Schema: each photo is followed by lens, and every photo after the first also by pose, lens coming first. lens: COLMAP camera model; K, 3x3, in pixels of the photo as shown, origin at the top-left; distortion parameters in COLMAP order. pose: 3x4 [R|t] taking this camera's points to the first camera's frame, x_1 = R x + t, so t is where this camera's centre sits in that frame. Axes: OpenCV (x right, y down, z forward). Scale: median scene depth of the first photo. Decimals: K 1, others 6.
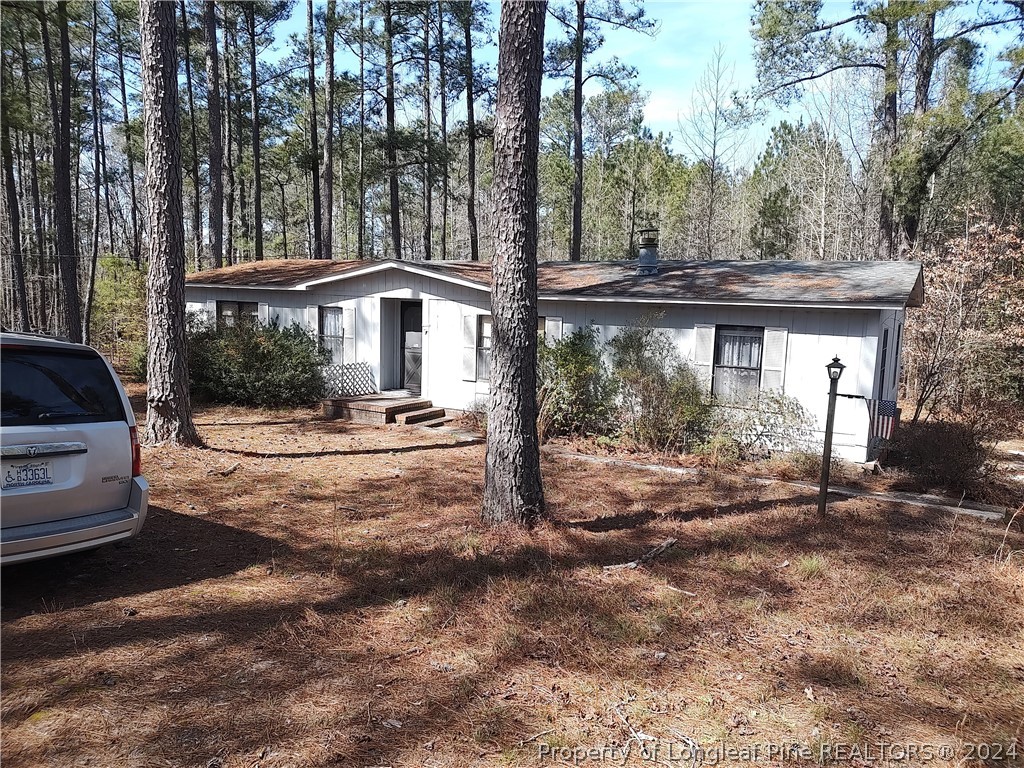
lens RADIAL K [[728.1, 0, 512.0], [0, 728.1, 384.0], [0, 0, 1]] dist [0.021855, -0.001611]
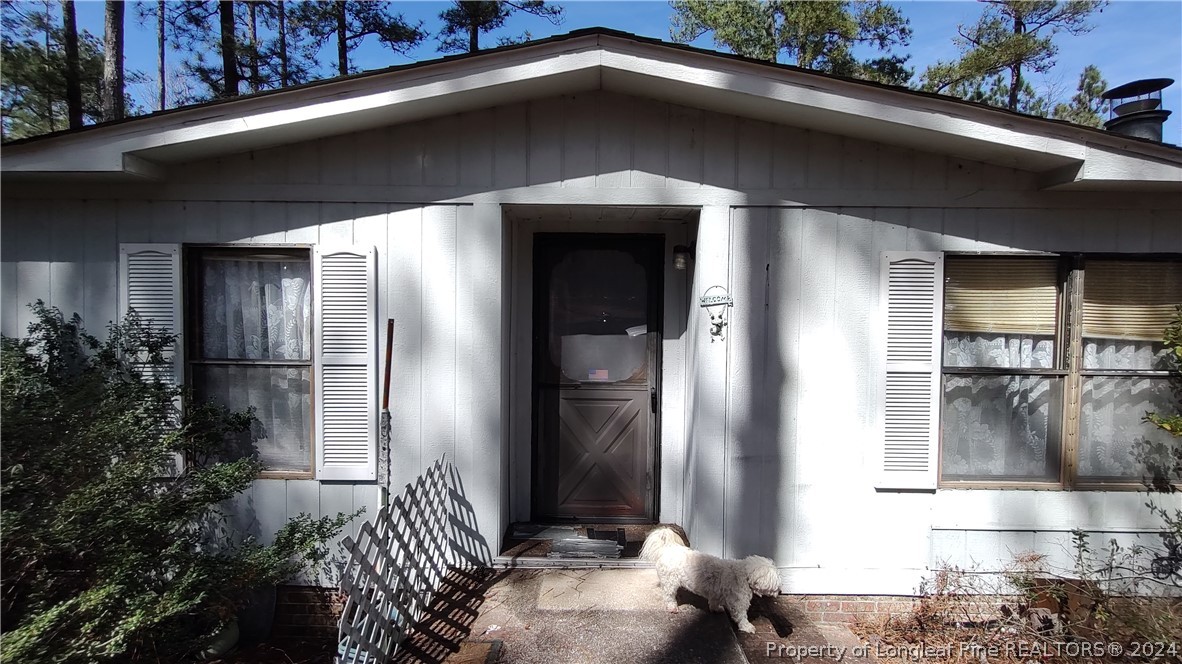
lens RADIAL K [[552.0, 0, 591.0], [0, 552.0, 332.0], [0, 0, 1]] dist [0.002162, 0.000325]
pose [[0.868148, -0.029509, 0.495427, -0.276407], [0.080113, 0.993472, -0.081209, -0.058773], [-0.489797, 0.110192, 0.864845, 0.890336]]
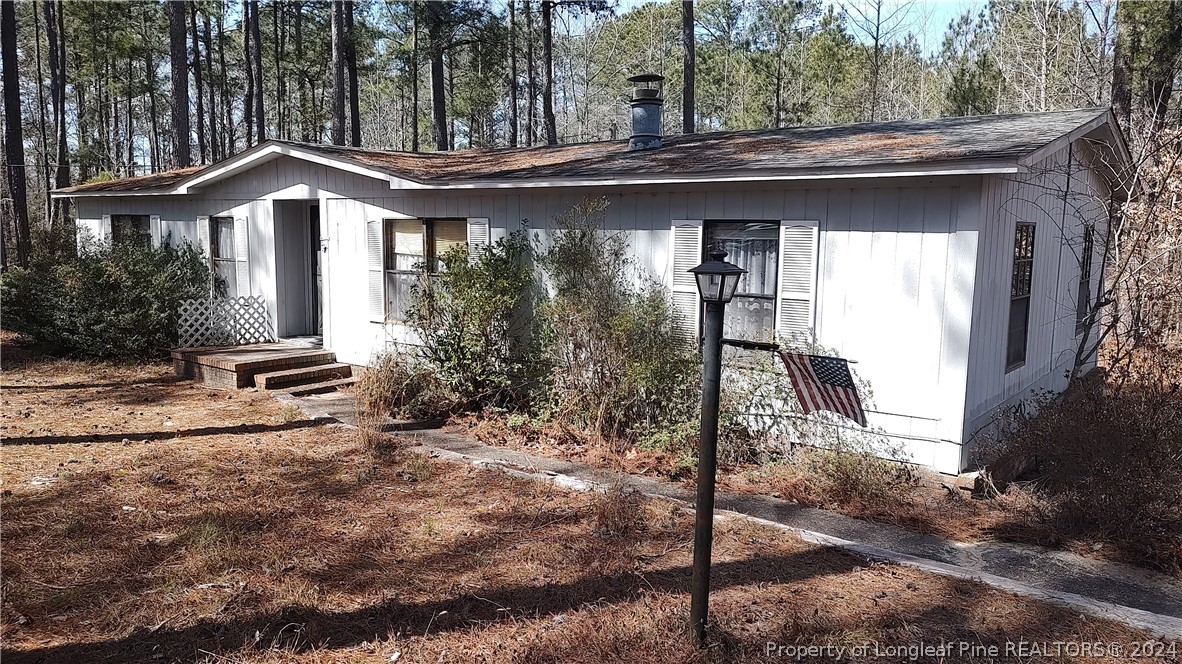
lens RADIAL K [[839.4, 0, 591.0], [0, 839.4, 332.0], [0, 0, 1]] dist [0.049123, -0.081749]
pose [[0.992292, -0.001842, -0.123911, 0.227974], [0.001947, 0.999998, 0.000724, 0.004094], [0.123910, -0.000959, 0.992293, 0.283863]]
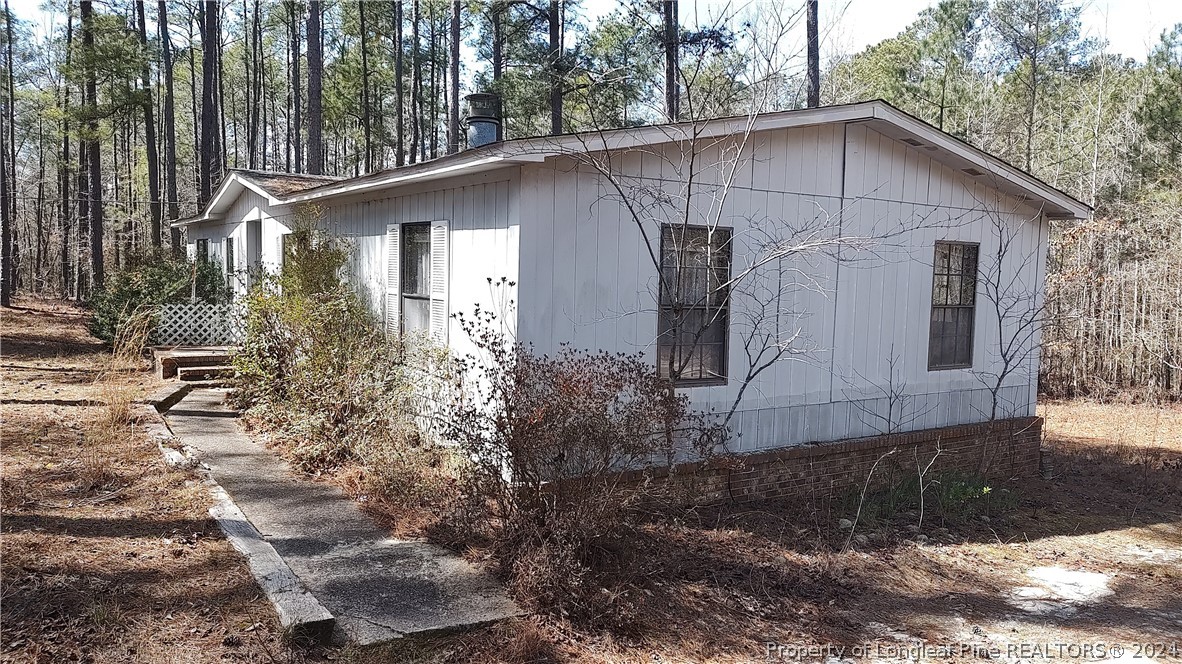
lens RADIAL K [[835.9, 0, 591.0], [0, 835.9, 332.0], [0, 0, 1]] dist [0.012035, 0.002707]
pose [[0.904634, 0.026919, -0.425337, 0.586712], [-0.050929, 0.997680, -0.045177, 0.022693], [0.423134, 0.062531, 0.903907, 0.389033]]
